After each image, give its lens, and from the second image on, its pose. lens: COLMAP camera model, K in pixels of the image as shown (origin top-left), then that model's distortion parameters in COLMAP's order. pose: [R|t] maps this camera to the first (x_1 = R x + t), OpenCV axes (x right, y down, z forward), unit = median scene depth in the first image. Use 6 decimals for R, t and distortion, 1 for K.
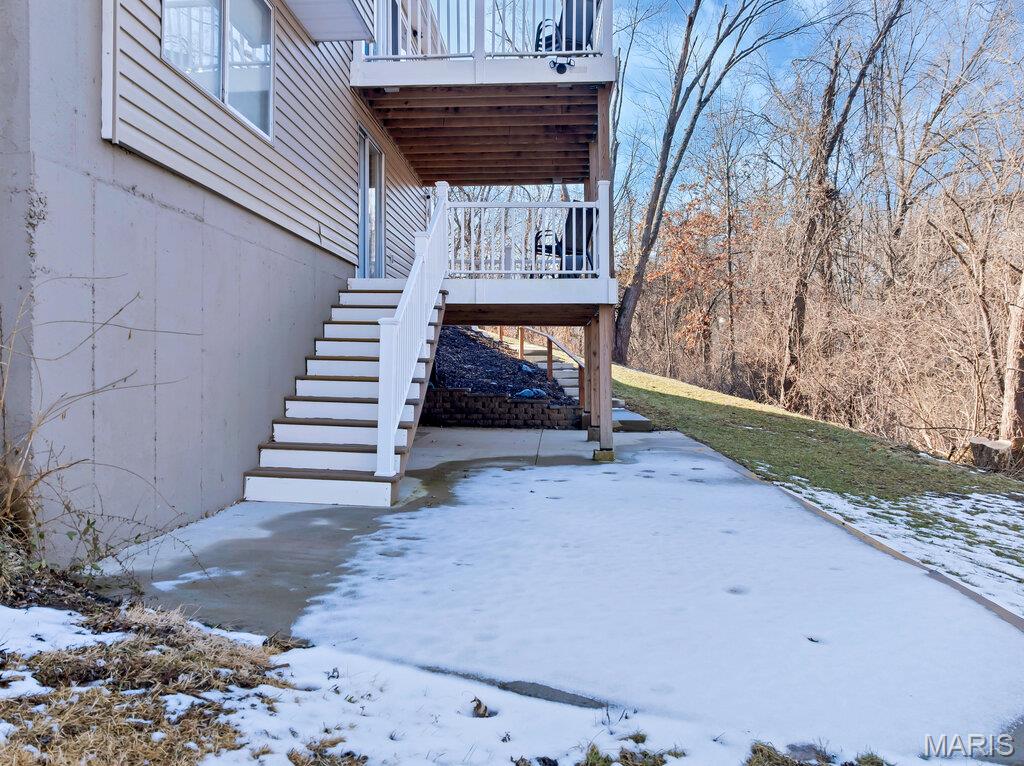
lens RADIAL K [[733.2, 0, 511.9], [0, 733.2, 382.6], [0, 0, 1]] dist [-0.032822, -0.003953]
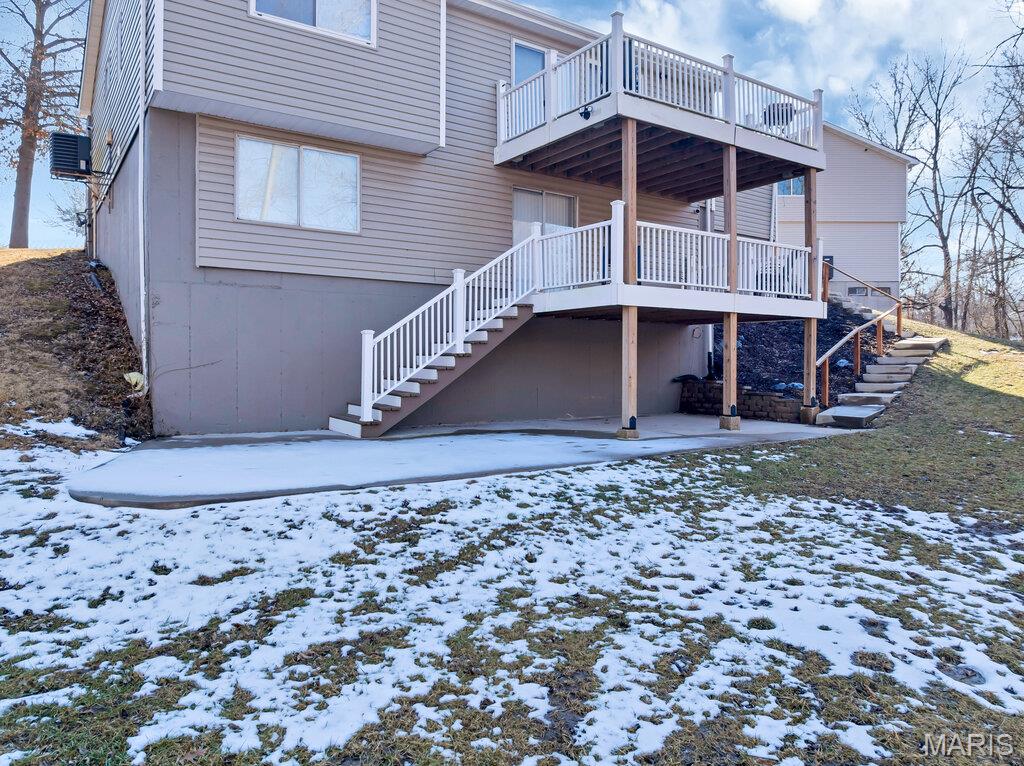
lens RADIAL K [[733.2, 0, 511.7], [0, 733.2, 385.5], [0, 0, 1]] dist [-0.032822, -0.003953]
pose [[0.615306, 0.015688, -0.788132, 0.936334], [-0.014418, 0.999859, 0.008646, 0.015828], [0.788156, 0.006043, 0.615445, 0.140227]]
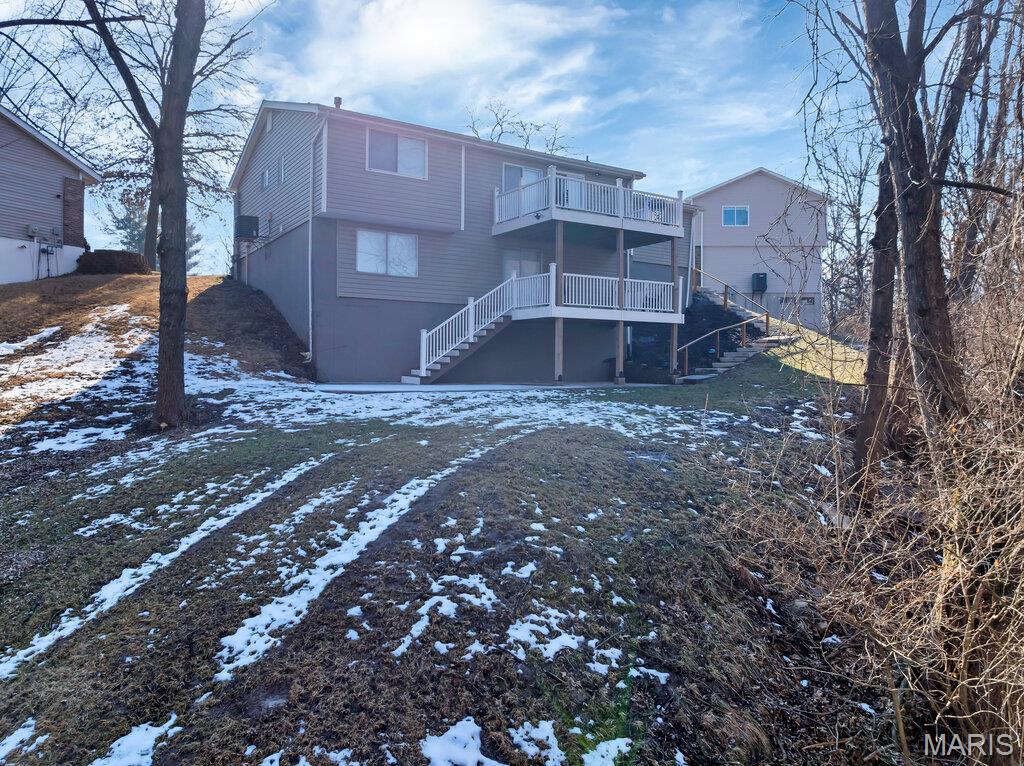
lens RADIAL K [[733.2, 0, 511.6], [0, 733.2, 377.4], [0, 0, 1]] dist [-0.032822, -0.003953]
pose [[0.595337, 0.008929, -0.803427, 1.854578], [-0.019826, 0.999797, -0.003580, 0.091564], [0.803232, 0.018060, 0.595393, -0.448680]]
